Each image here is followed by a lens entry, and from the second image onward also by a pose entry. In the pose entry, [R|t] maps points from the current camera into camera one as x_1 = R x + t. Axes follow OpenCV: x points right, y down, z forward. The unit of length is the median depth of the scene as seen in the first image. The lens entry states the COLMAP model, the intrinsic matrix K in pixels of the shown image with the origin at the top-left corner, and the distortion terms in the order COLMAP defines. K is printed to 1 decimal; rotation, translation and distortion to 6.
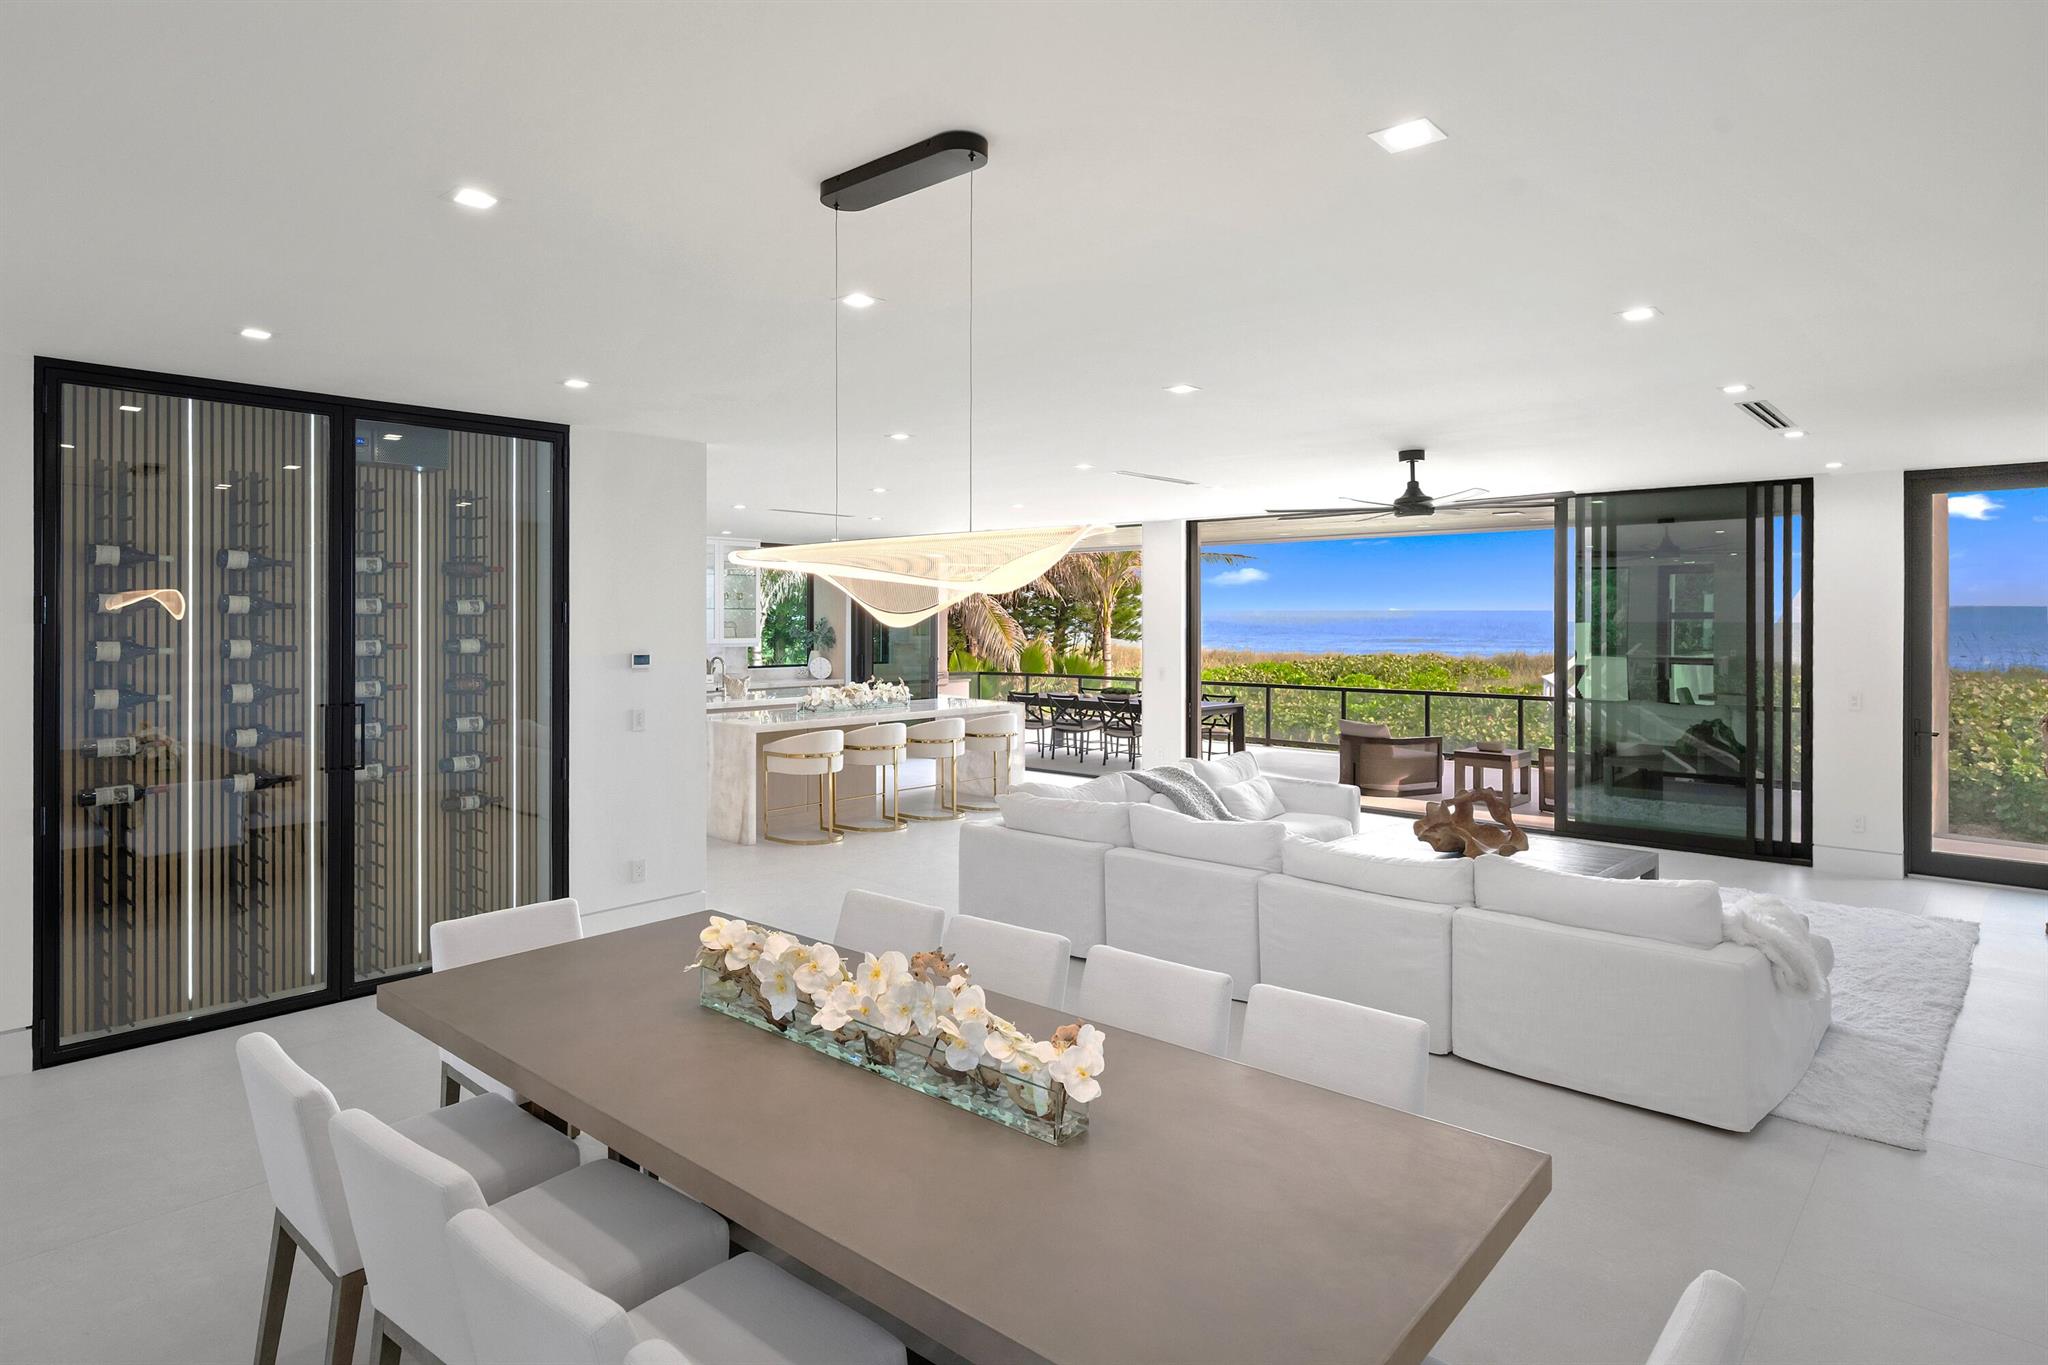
lens RADIAL K [[1064.0, 0, 1035.9], [0, 1064.0, 619.6], [0, 0, 1]] dist [0.000618, 0.001808]
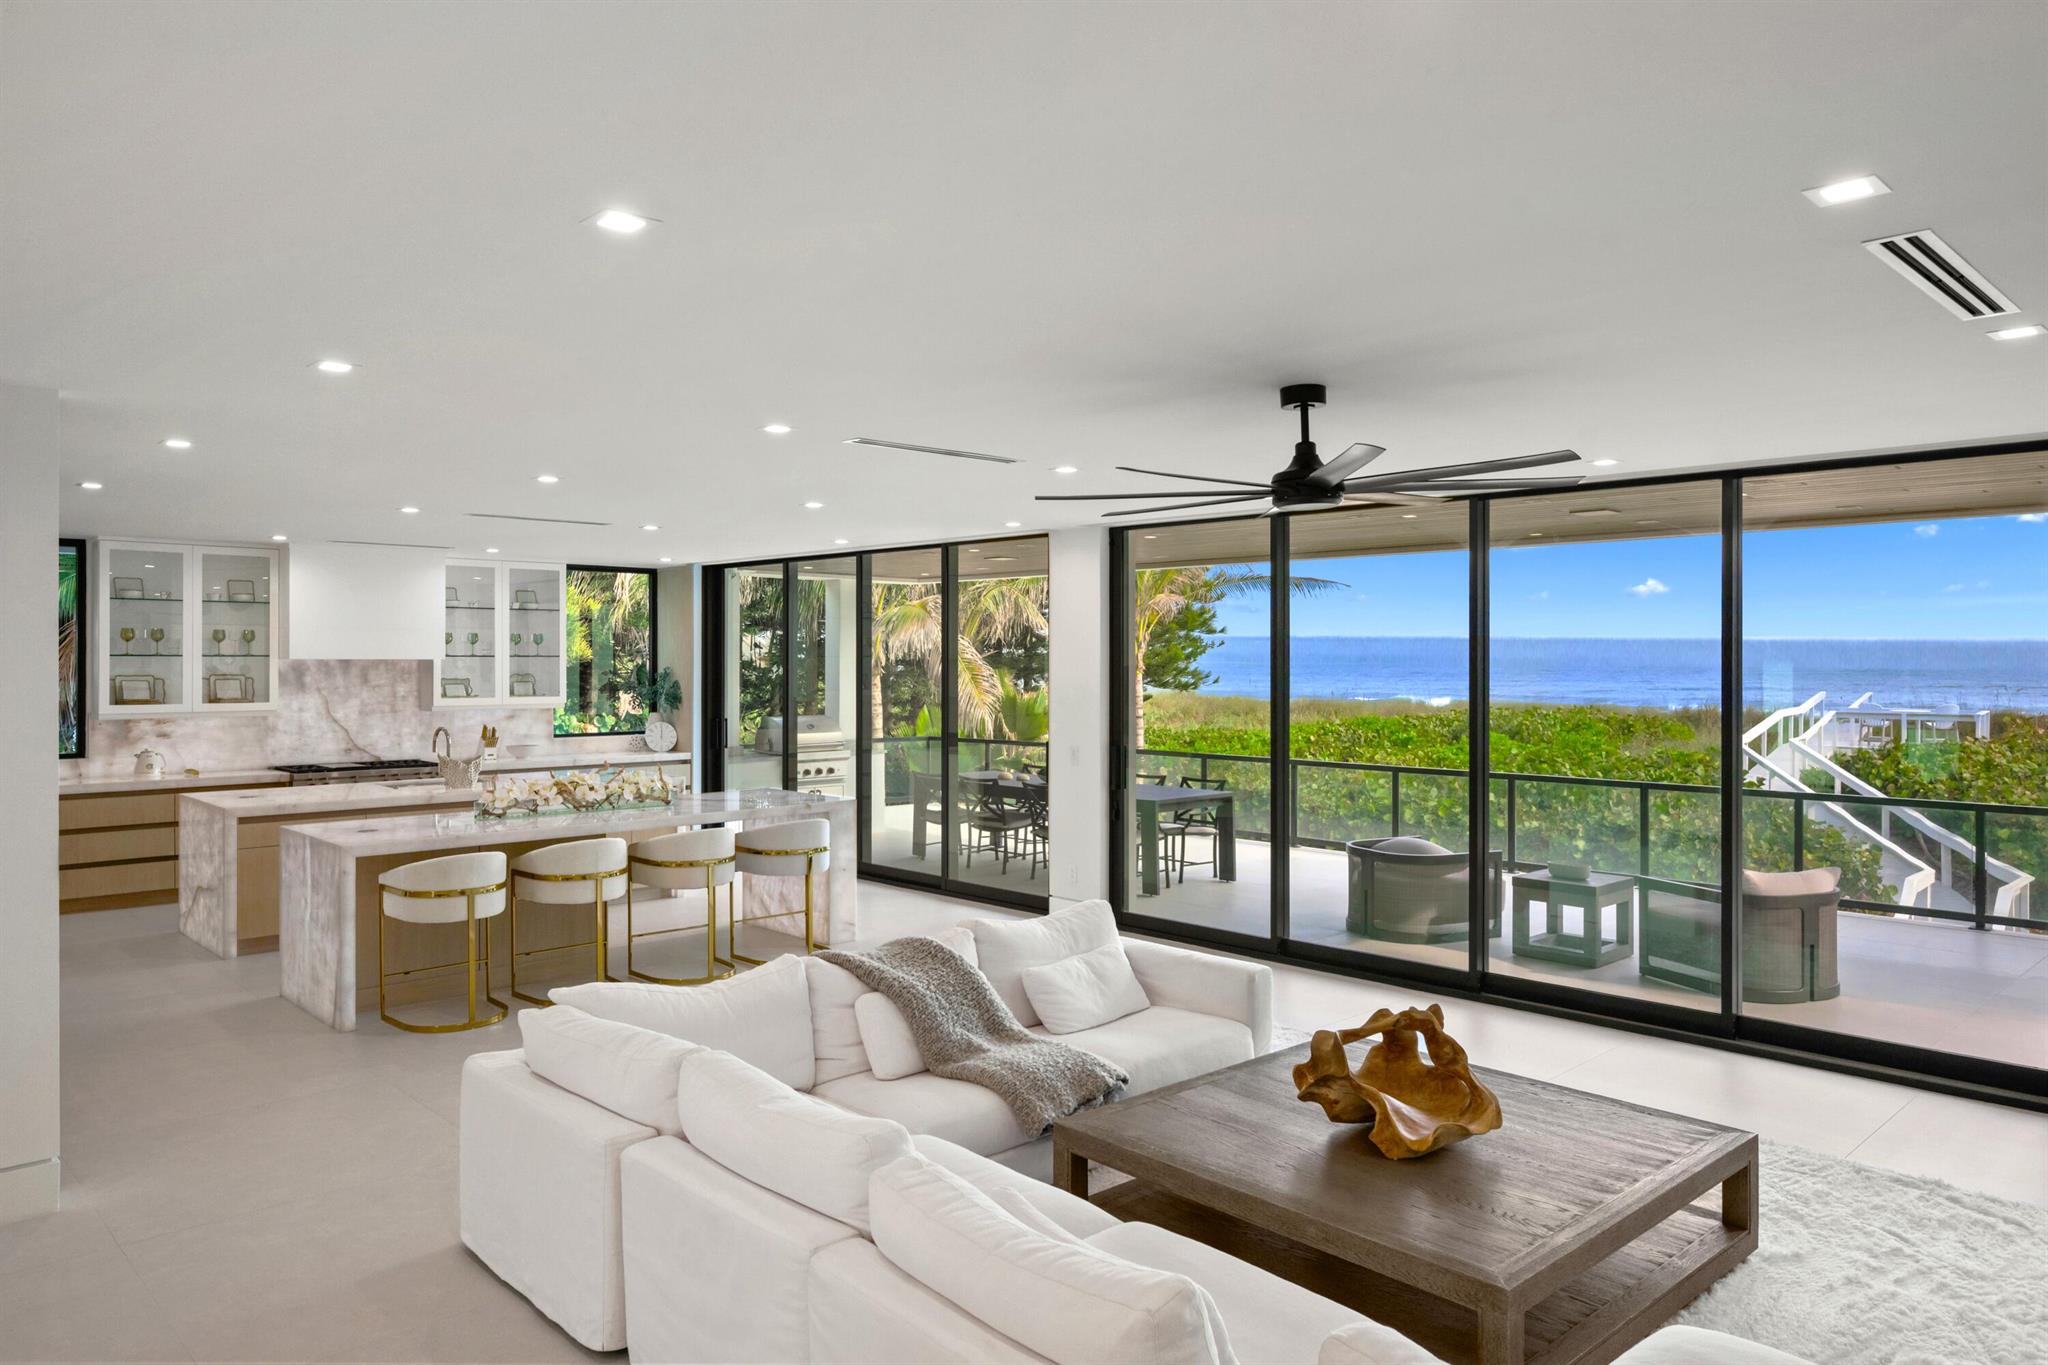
lens RADIAL K [[1308.2, 0, 1016.0], [0, 1308.2, 662.8], [0, 0, 1]] dist [0.008055, -0.007751]
pose [[0.997911, -0.000056, -0.064611, 0.124991], [0.000163, 0.999999, 0.001661, -0.008313], [0.064611, -0.001668, 0.997909, 0.156899]]
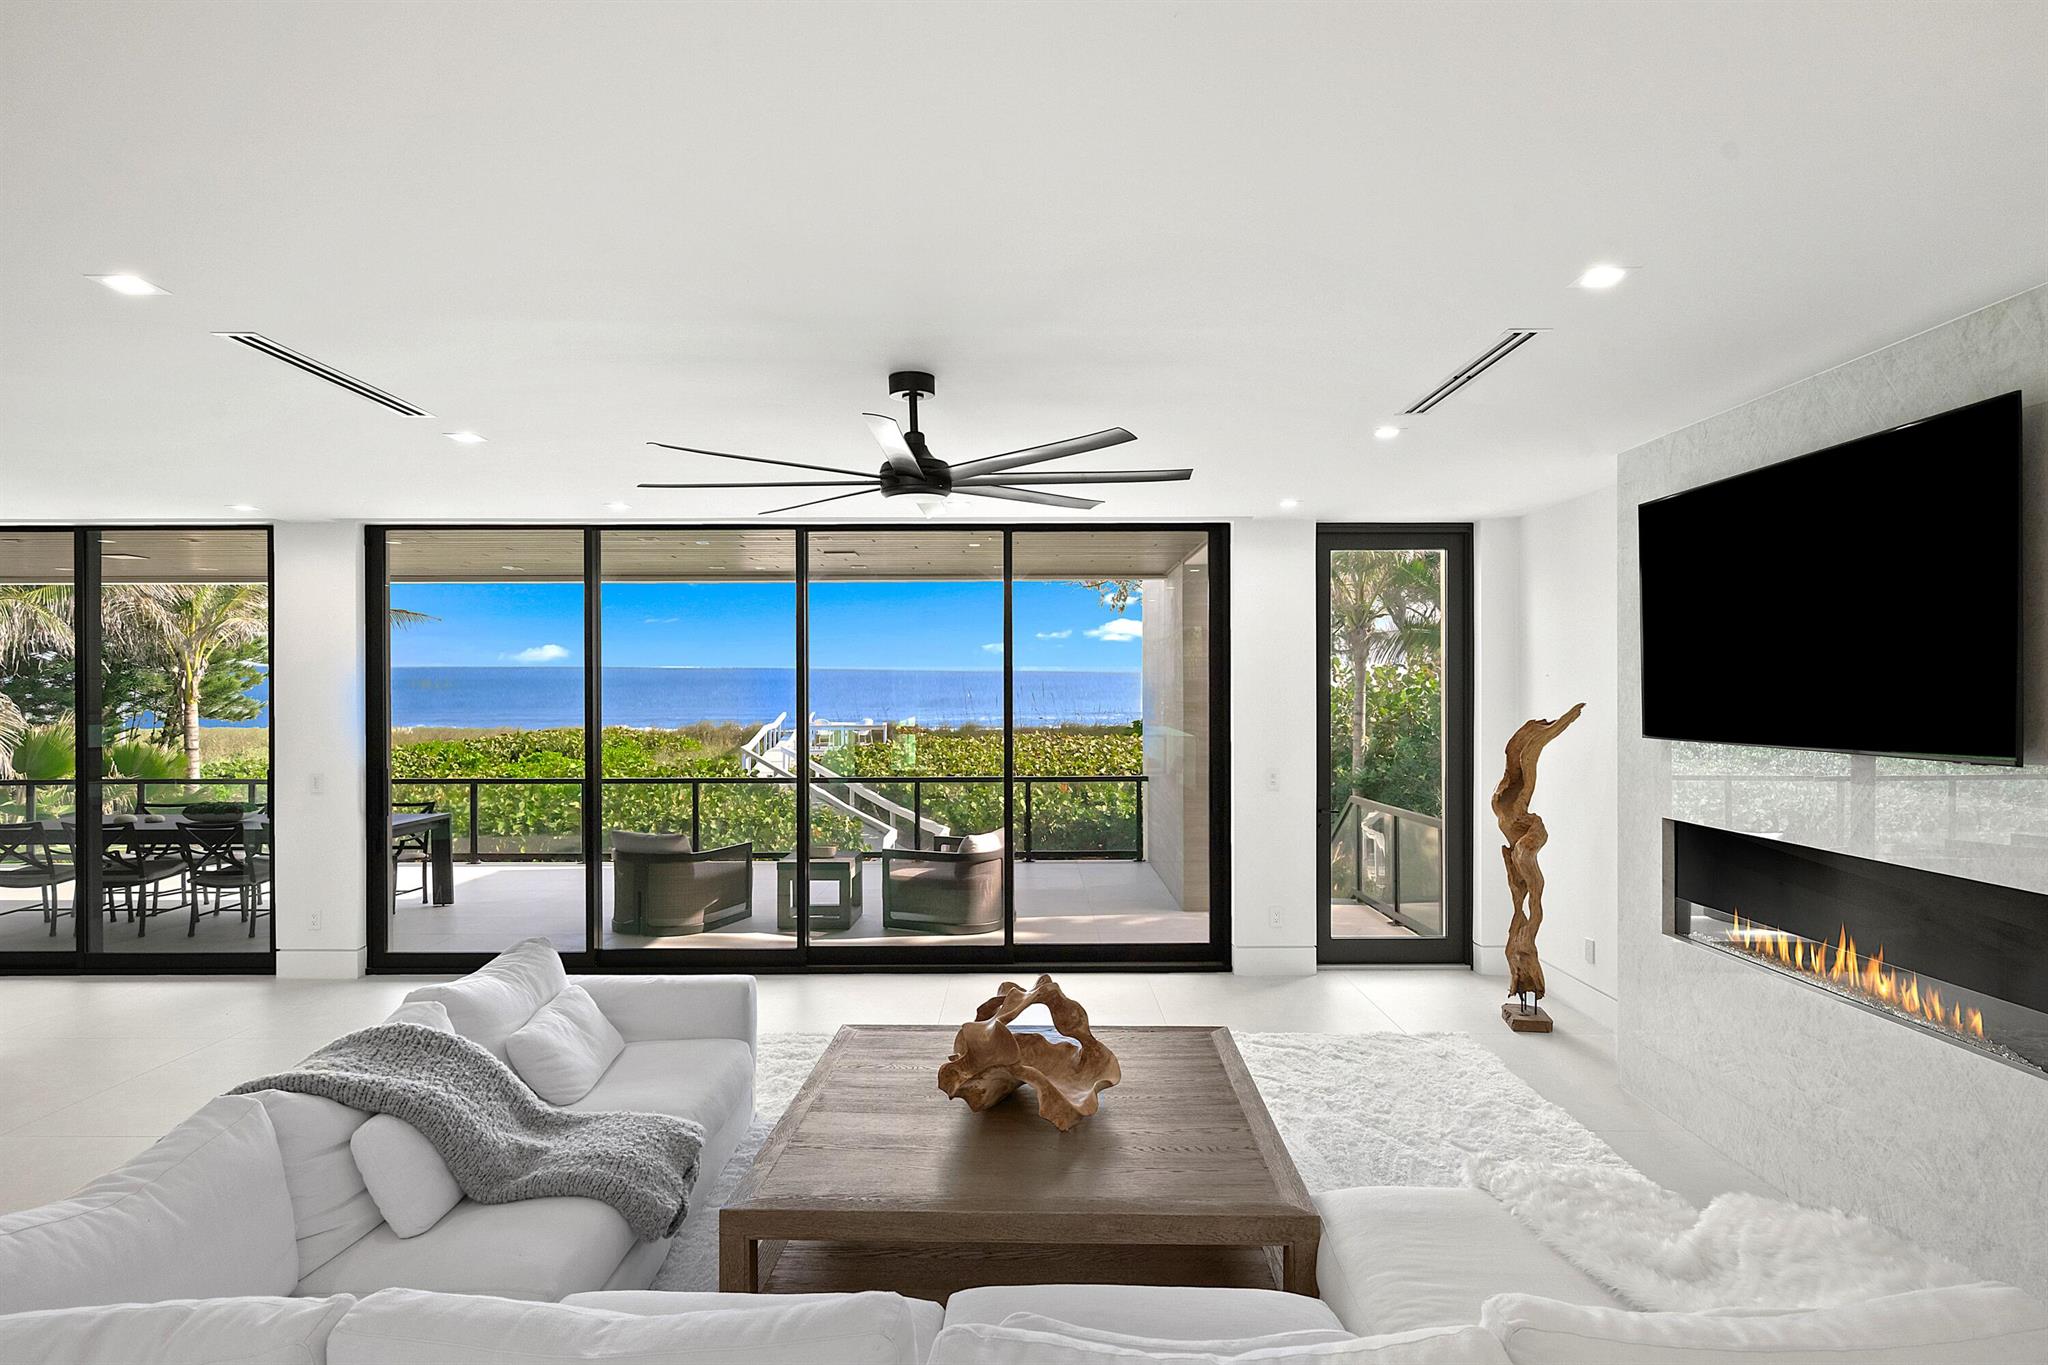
lens RADIAL K [[1064.0, 0, 1024.4], [0, 1064.0, 696.0], [0, 0, 1]] dist [0.000618, 0.001808]
pose [[0.744218, -0.006842, 0.667901, 0.015813], [0.004116, 0.999976, 0.005657, 0.001047], [-0.667924, -0.001461, 0.744228, 0.280208]]
